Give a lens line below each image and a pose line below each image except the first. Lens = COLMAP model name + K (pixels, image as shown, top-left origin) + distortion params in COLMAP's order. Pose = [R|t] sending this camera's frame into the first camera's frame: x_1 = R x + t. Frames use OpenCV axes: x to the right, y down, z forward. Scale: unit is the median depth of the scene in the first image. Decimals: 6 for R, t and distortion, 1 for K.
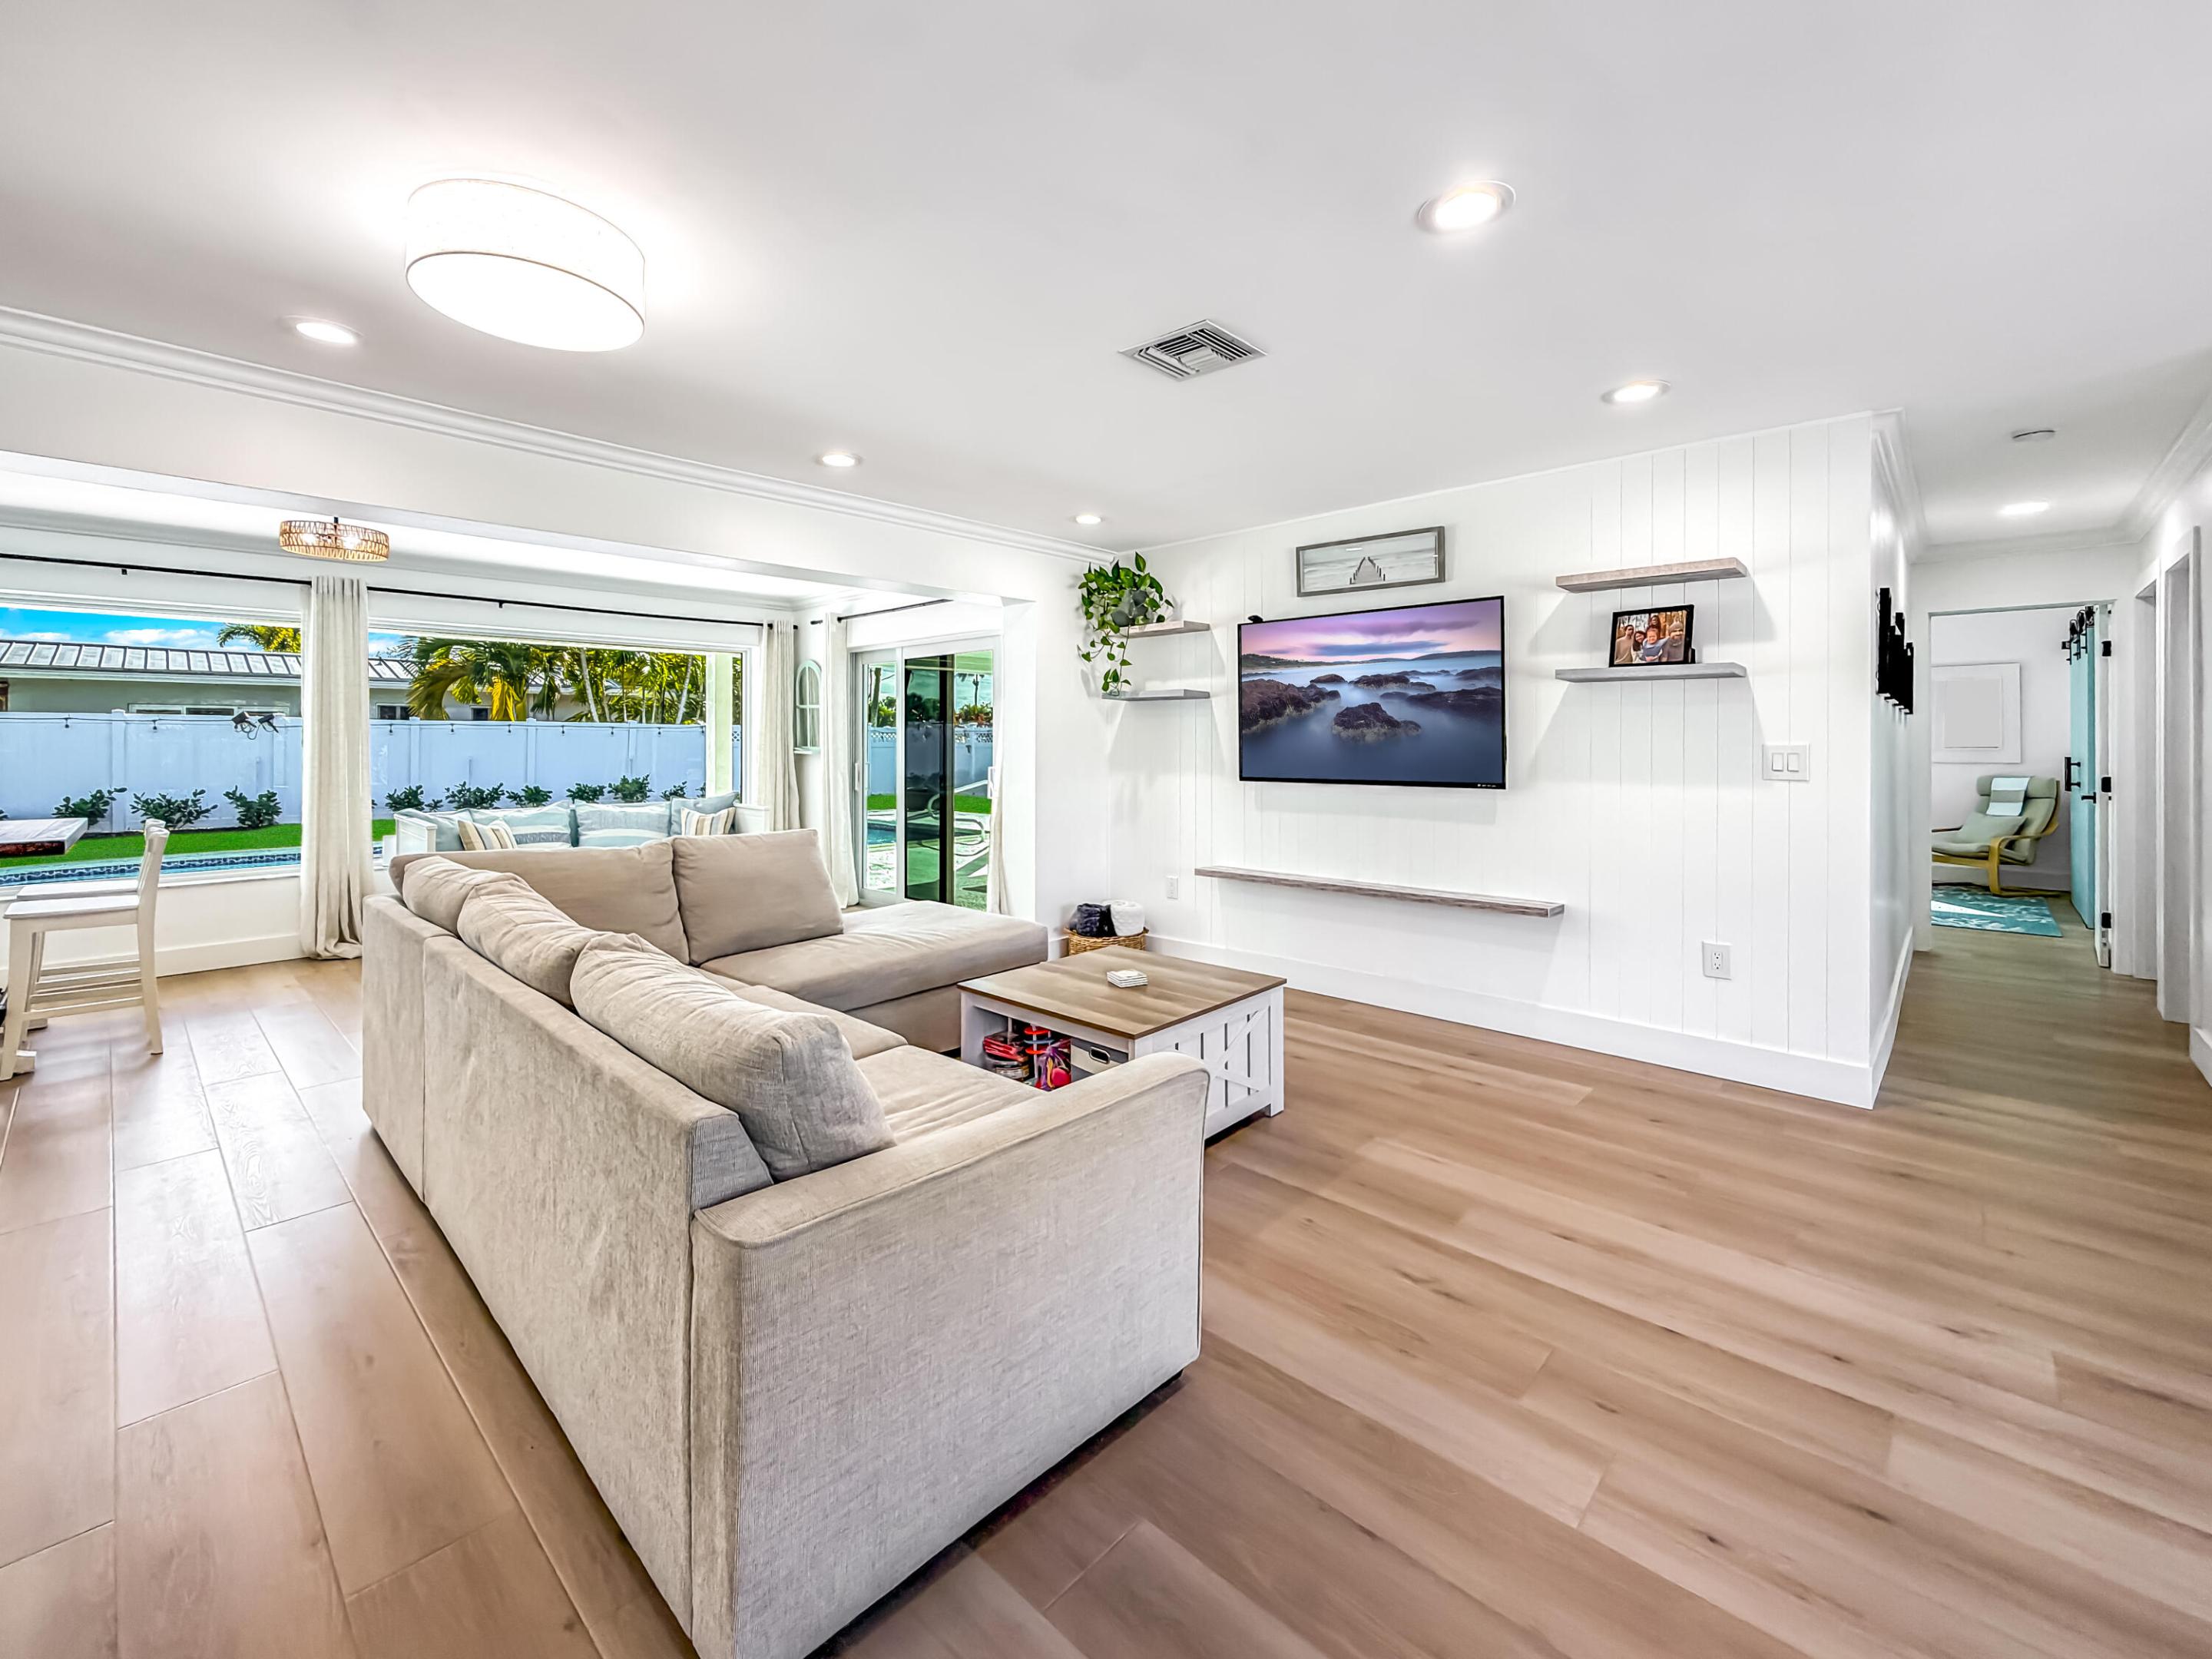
lens RADIAL K [[925.4, 0, 1107.3], [0, 925.4, 756.8], [0, 0, 1]] dist [0.031241, 0.000120]
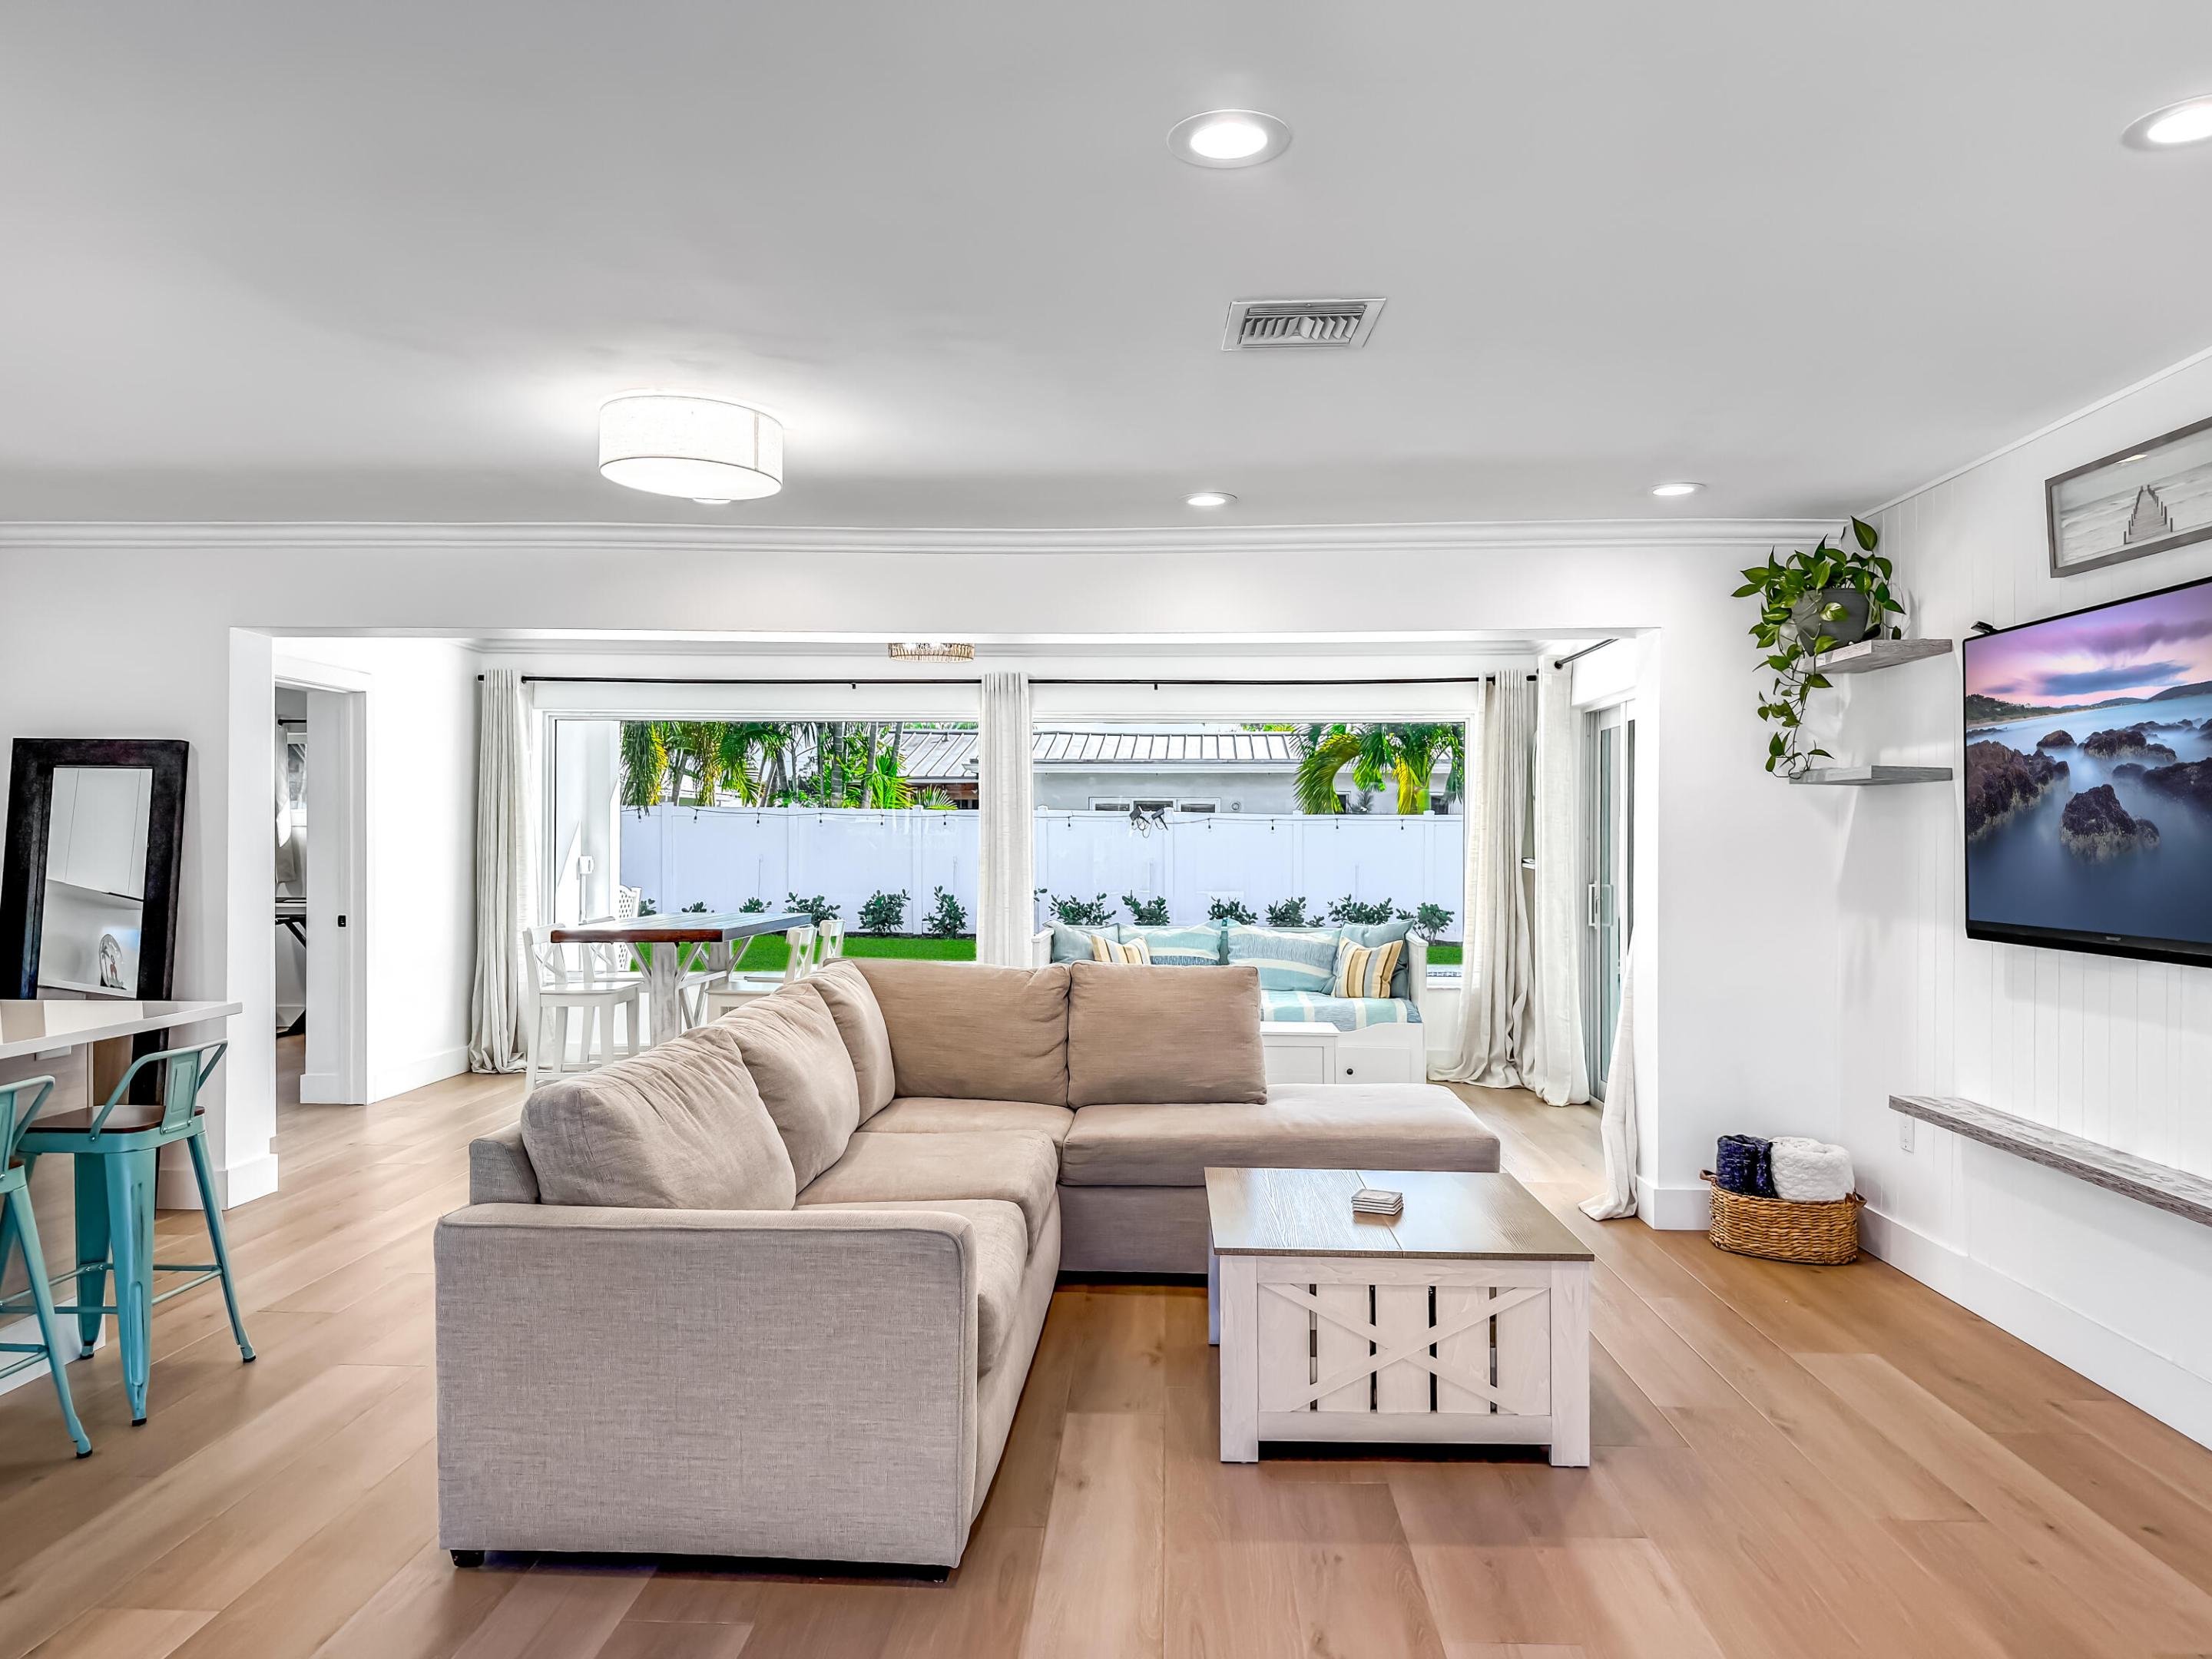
lens RADIAL K [[1570.8, 0, 1106.0], [0, 1570.8, 829.5], [0, 0, 1]] dist [0.039075, -0.000918]
pose [[0.654993, 0.001262, -0.755634, 0.499219], [-0.018764, 0.999717, -0.014595, -0.011883], [0.755402, 0.023738, 0.654831, 0.043974]]
